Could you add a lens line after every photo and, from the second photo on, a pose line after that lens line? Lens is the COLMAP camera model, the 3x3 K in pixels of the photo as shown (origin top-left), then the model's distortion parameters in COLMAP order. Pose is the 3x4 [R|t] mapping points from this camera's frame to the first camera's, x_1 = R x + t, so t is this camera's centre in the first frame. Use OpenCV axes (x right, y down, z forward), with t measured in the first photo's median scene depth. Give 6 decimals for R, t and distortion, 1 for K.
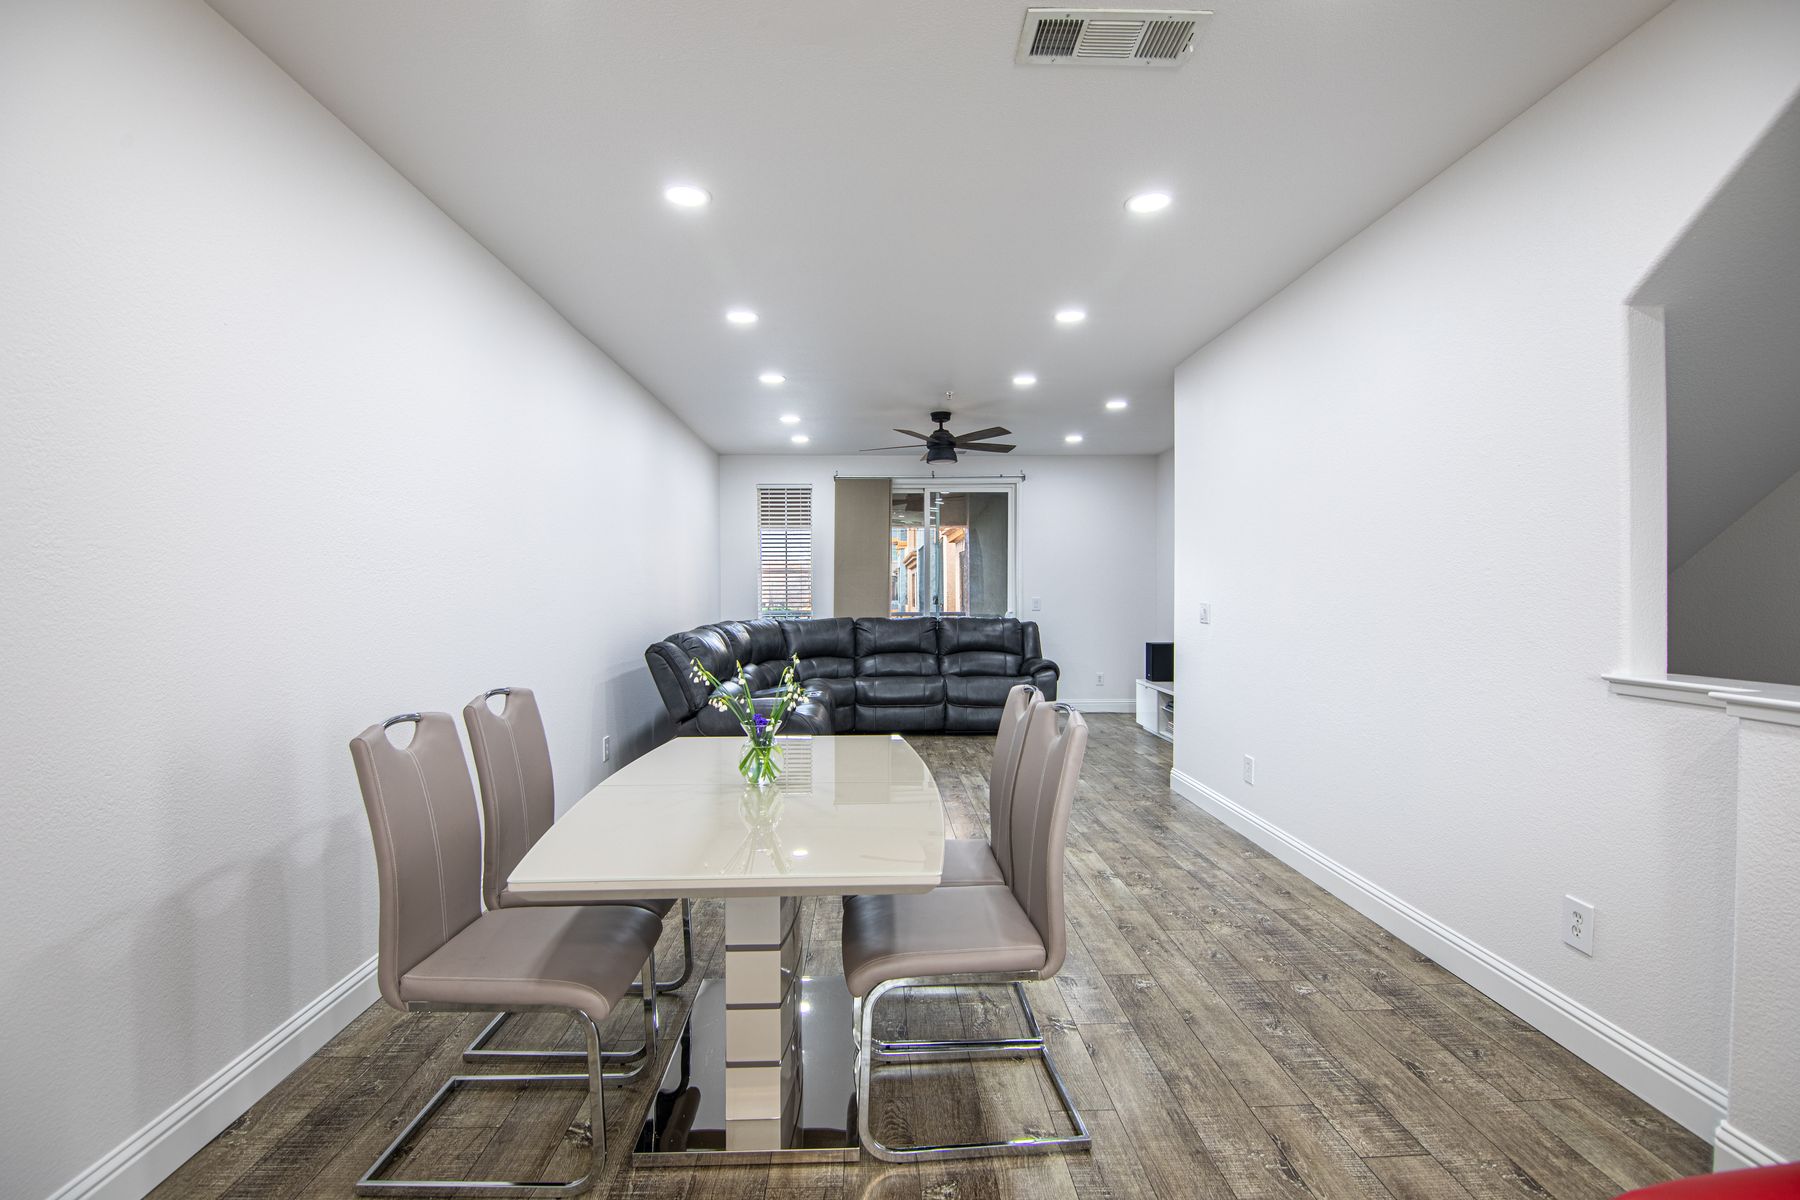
lens RADIAL K [[795.1, 0, 900.0], [0, 795.1, 600.0], [0, 0, 1]] dist [-0.001310, -0.000804]
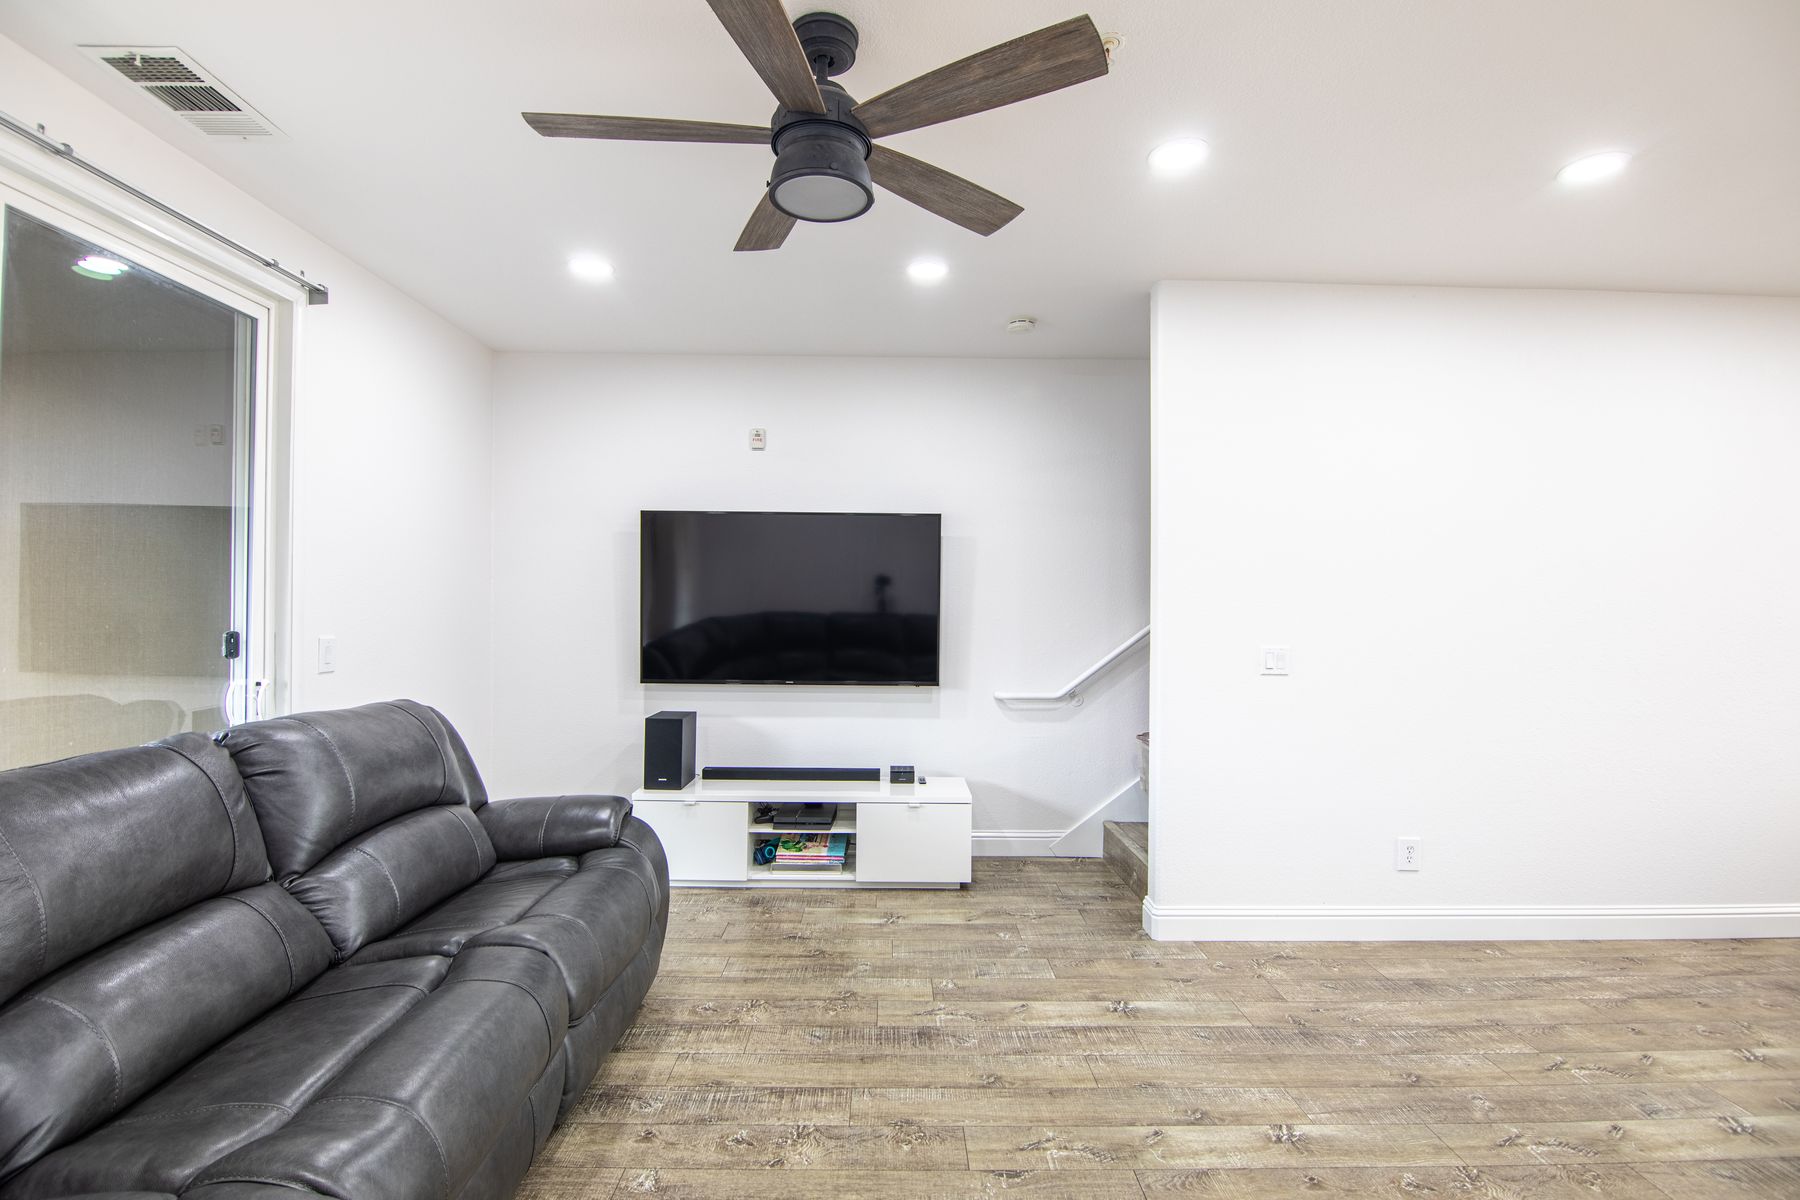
lens RADIAL K [[795.1, 0, 900.0], [0, 795.1, 600.0], [0, 0, 1]] dist [-0.001310, -0.000804]
pose [[0.005913, 0.000340, 0.999982, -0.464161], [0.002064, 0.999998, -0.000352, -0.071964], [-0.999980, 0.002066, 0.005912, 1.750871]]
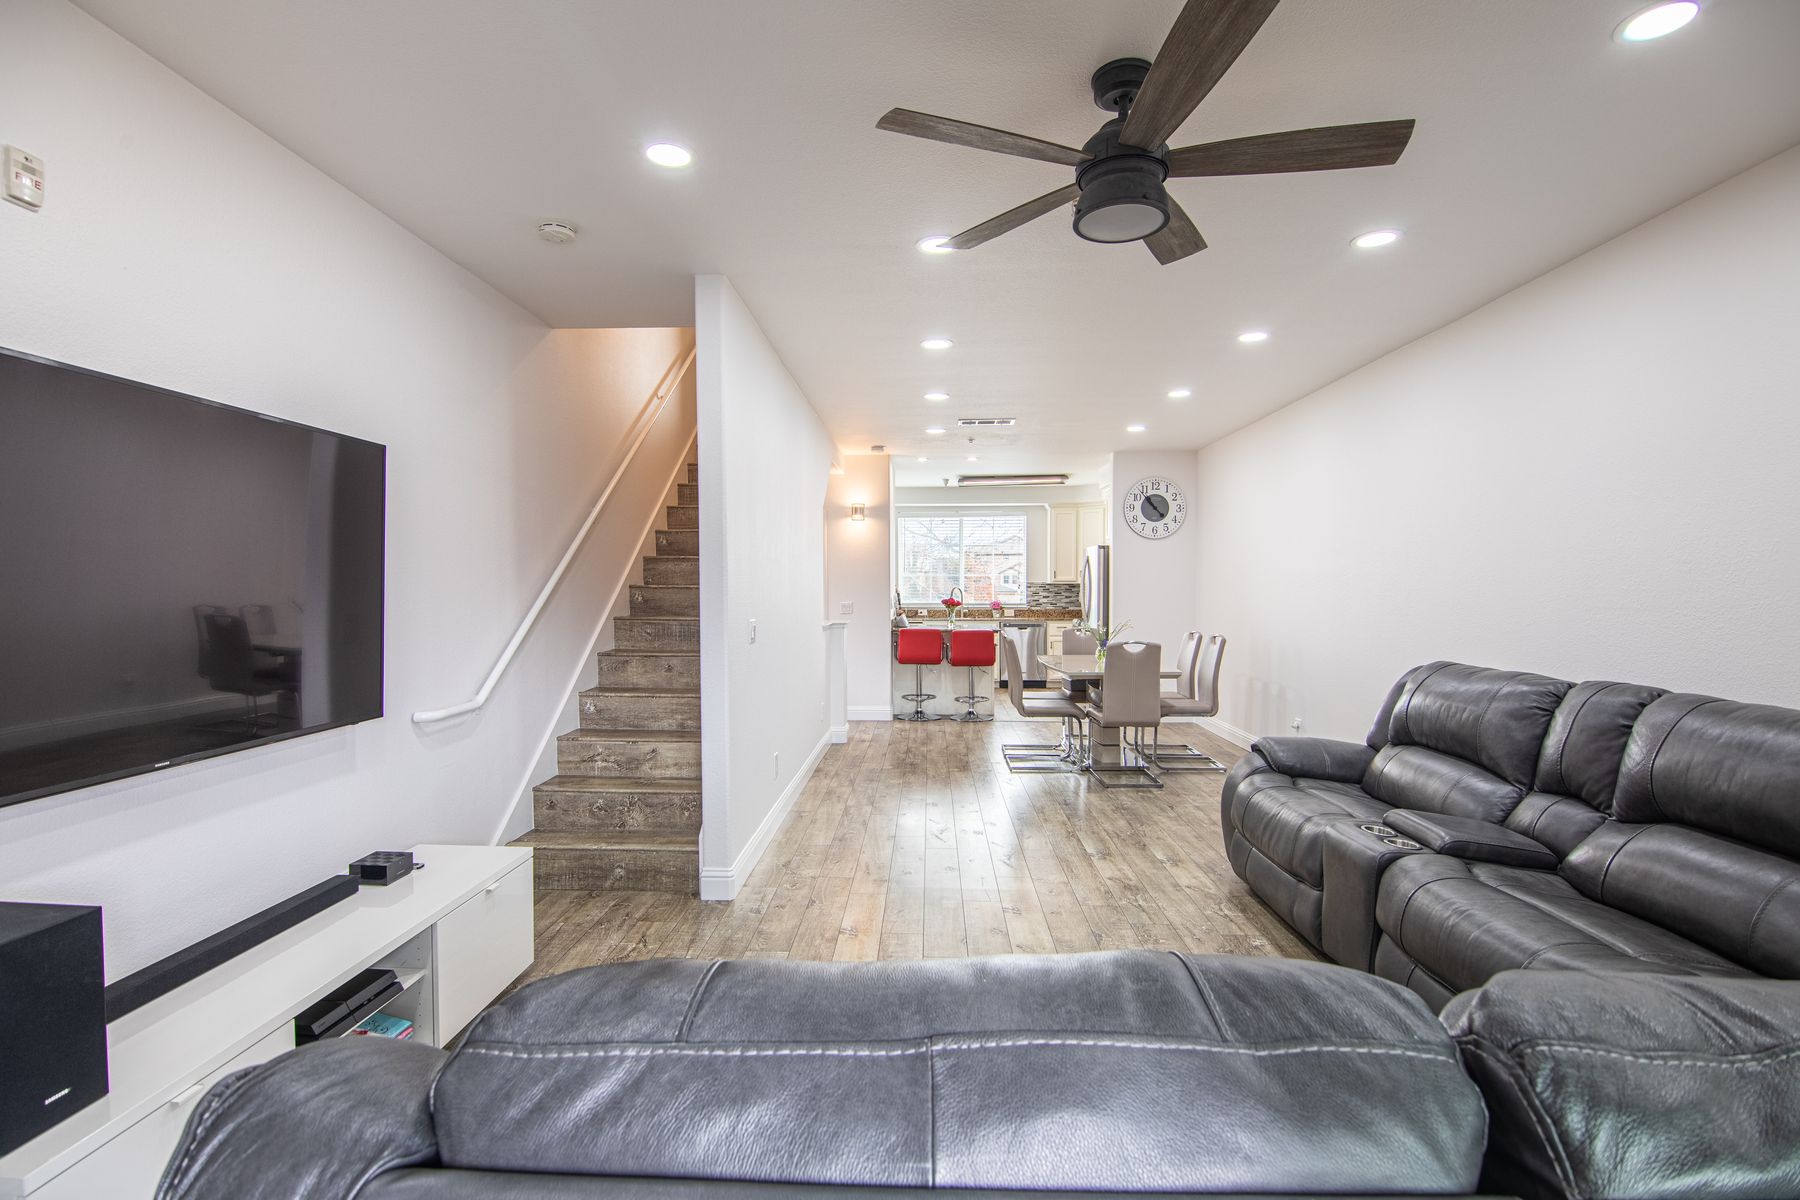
lens RADIAL K [[795.1, 0, 900.0], [0, 795.1, 600.0], [0, 0, 1]] dist [-0.001310, -0.000804]
pose [[-0.997689, 0.002953, 0.067886, 0.207563], [0.004664, 0.999675, 0.025050, -0.070922], [-0.067790, 0.025309, -0.997379, 2.442094]]
